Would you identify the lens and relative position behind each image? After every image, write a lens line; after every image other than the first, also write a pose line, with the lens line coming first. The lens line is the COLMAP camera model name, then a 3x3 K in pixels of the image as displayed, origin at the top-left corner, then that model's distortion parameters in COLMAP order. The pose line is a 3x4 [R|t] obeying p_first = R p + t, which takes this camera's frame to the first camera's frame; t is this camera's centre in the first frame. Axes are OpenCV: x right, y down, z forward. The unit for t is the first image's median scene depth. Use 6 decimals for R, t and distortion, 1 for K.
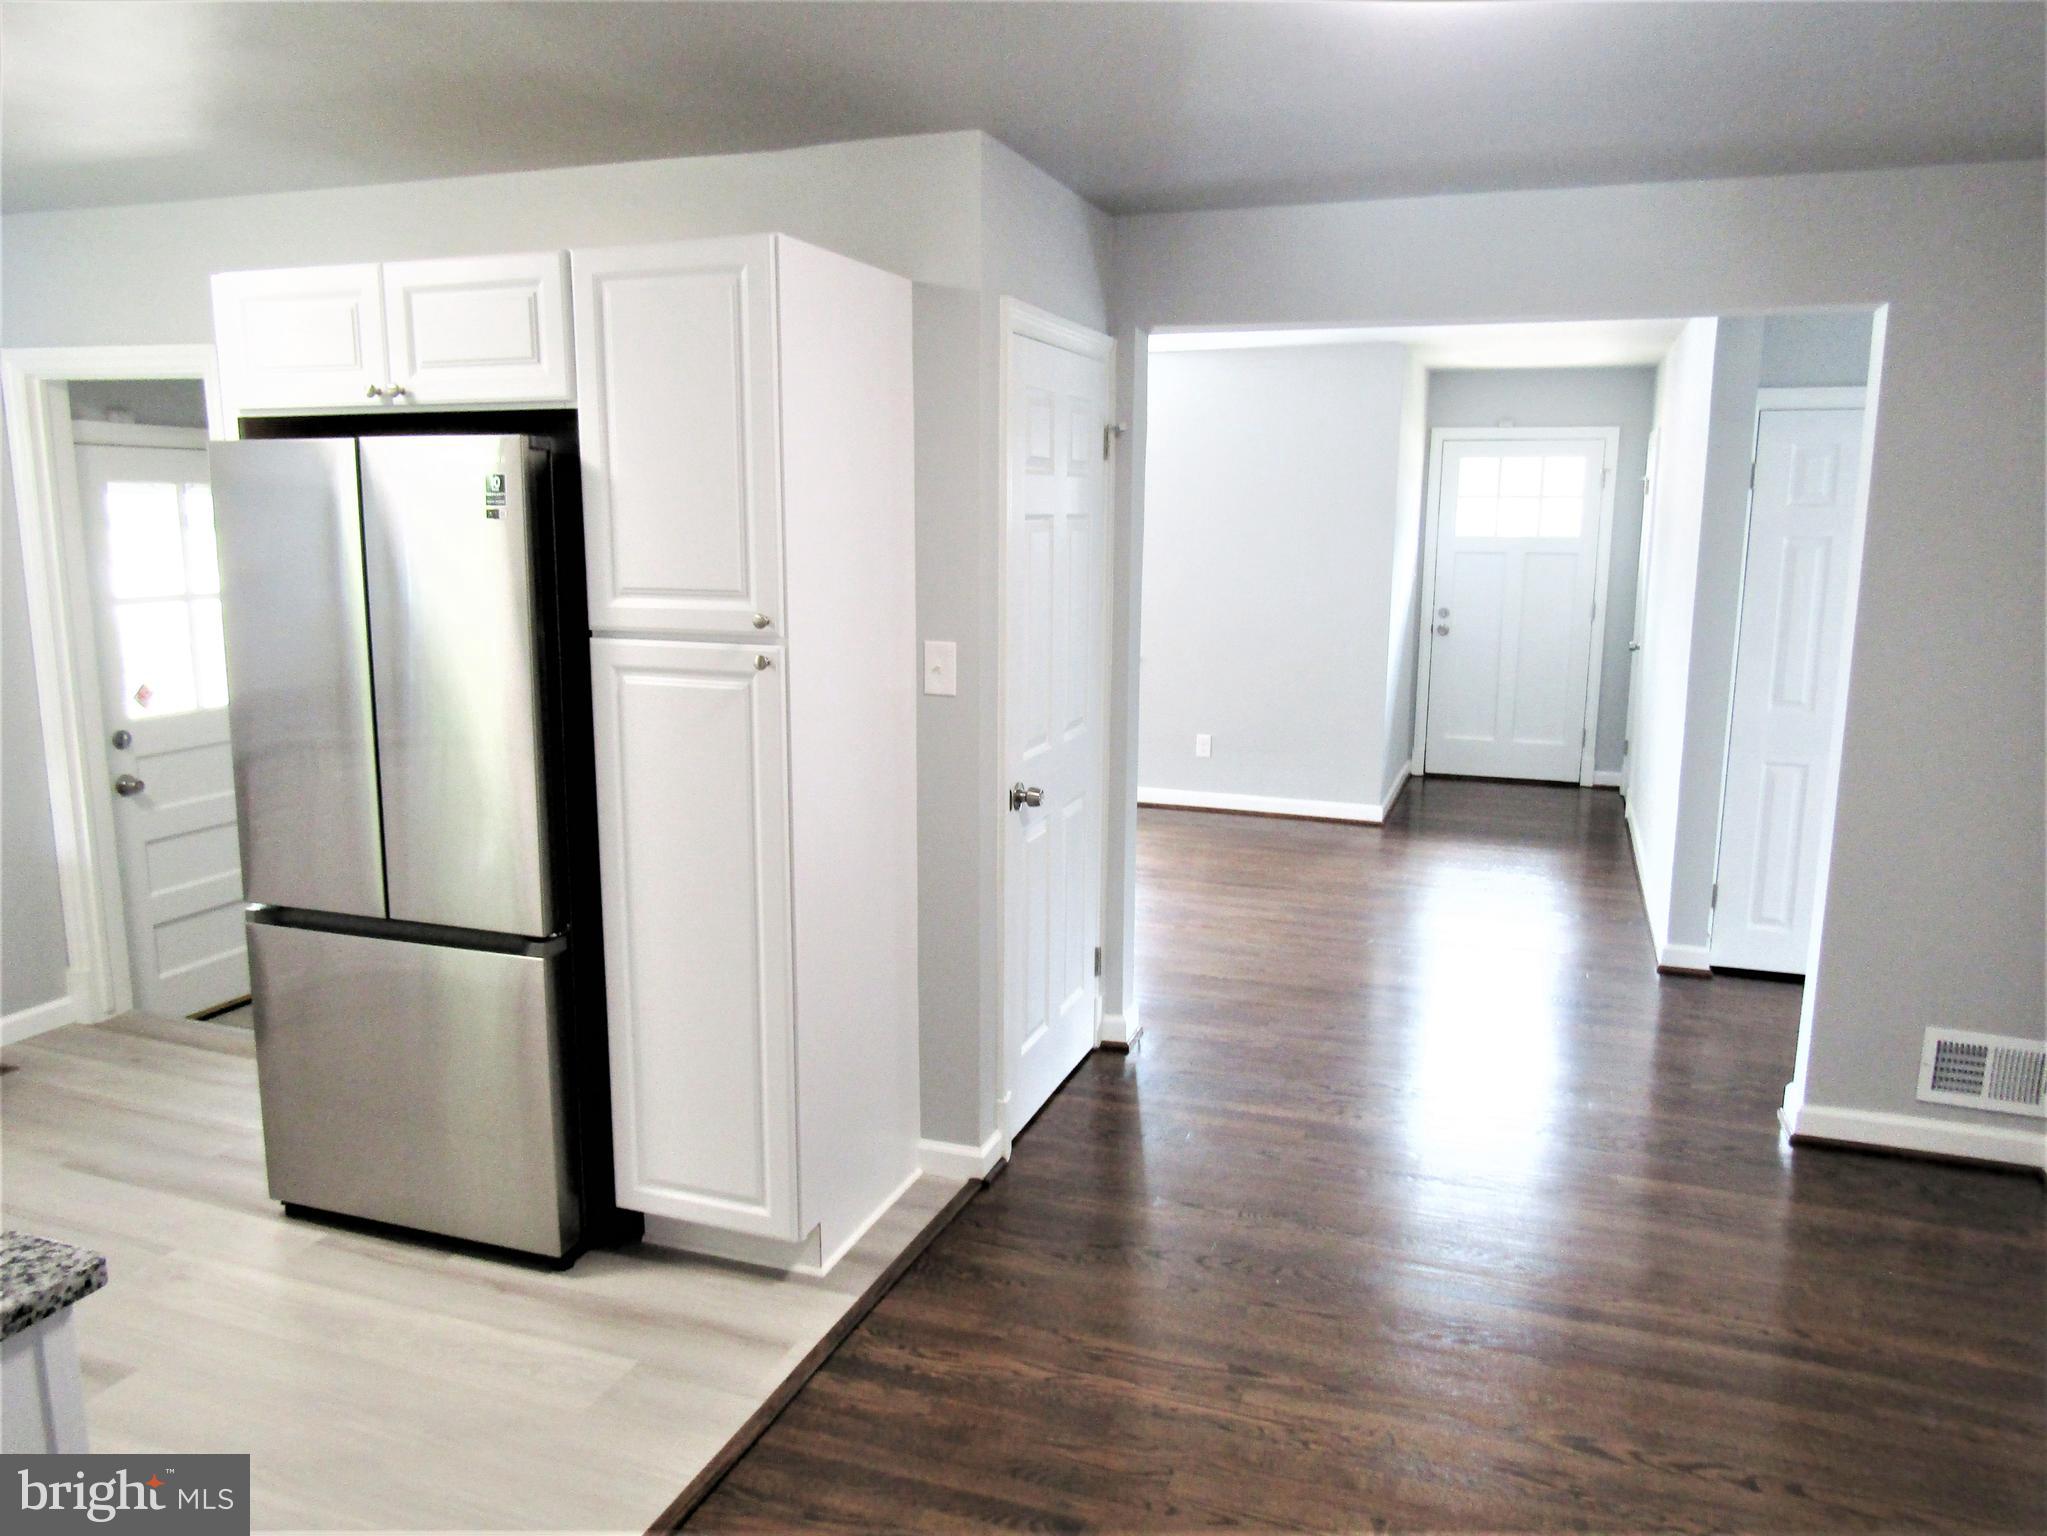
lens RADIAL K [[1442.2, 0, 1024.9], [0, 1442.2, 764.8], [0, 0, 1]] dist [-0.018370, 0.008984]
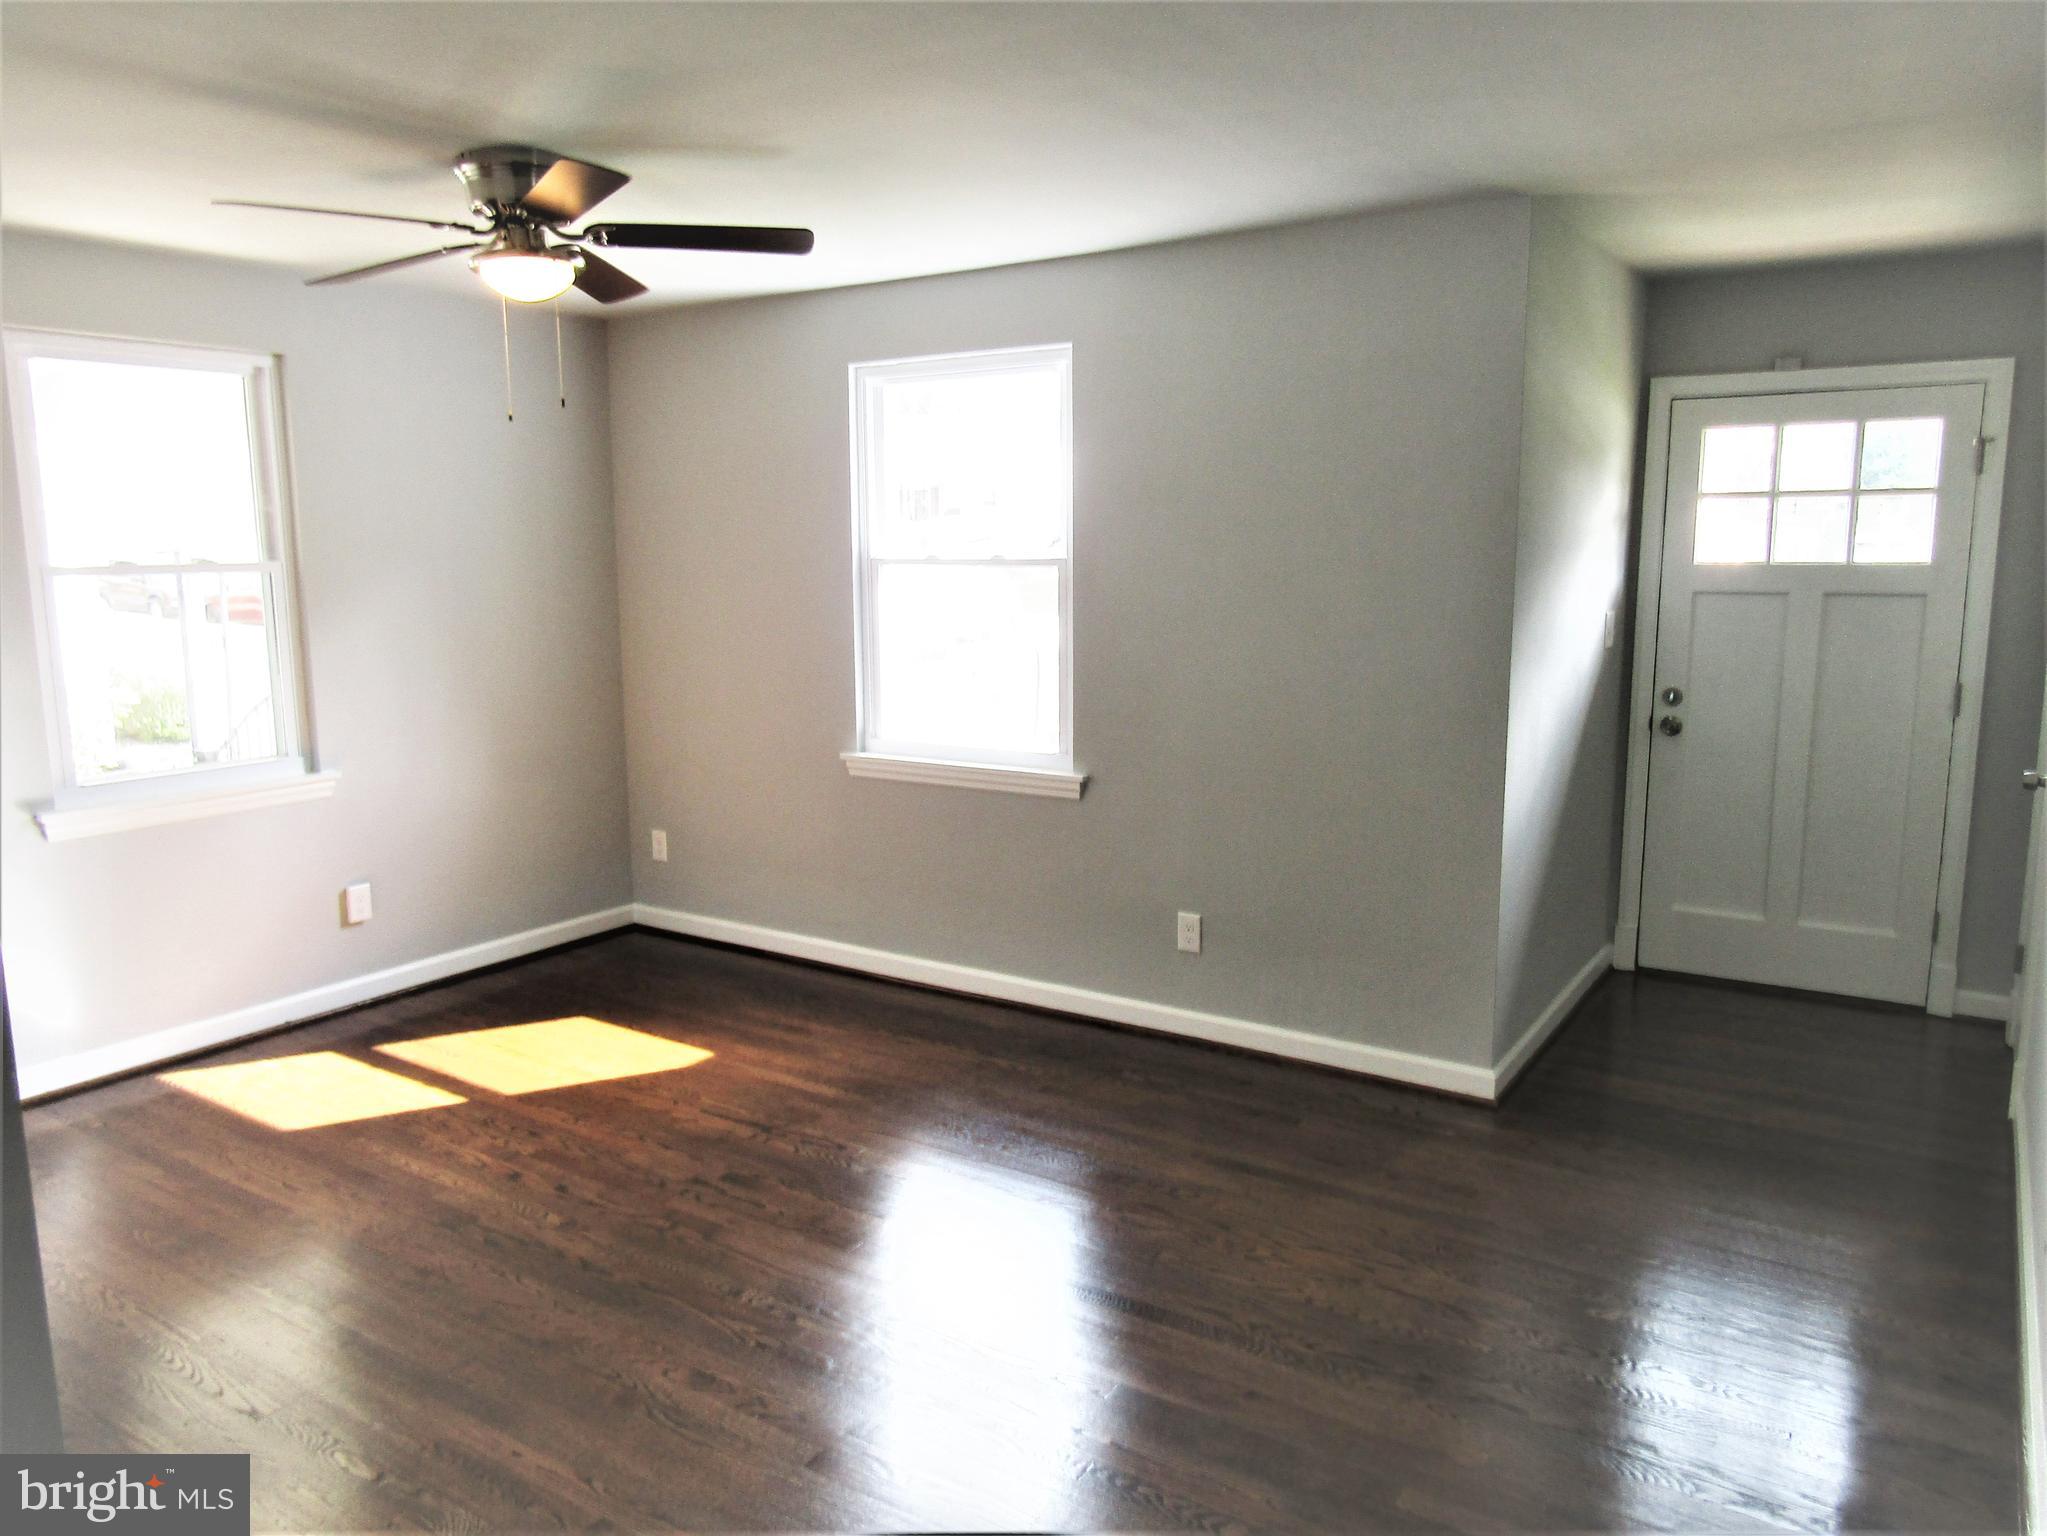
lens RADIAL K [[1442.2, 0, 1023.3], [0, 1442.2, 774.9], [0, 0, 1]] dist [-0.018370, 0.008984]
pose [[0.971450, 0.020818, -0.236331, 0.177947], [-0.024527, 0.999618, -0.012767, -0.061546], [0.235975, 0.018199, 0.971589, 0.384123]]
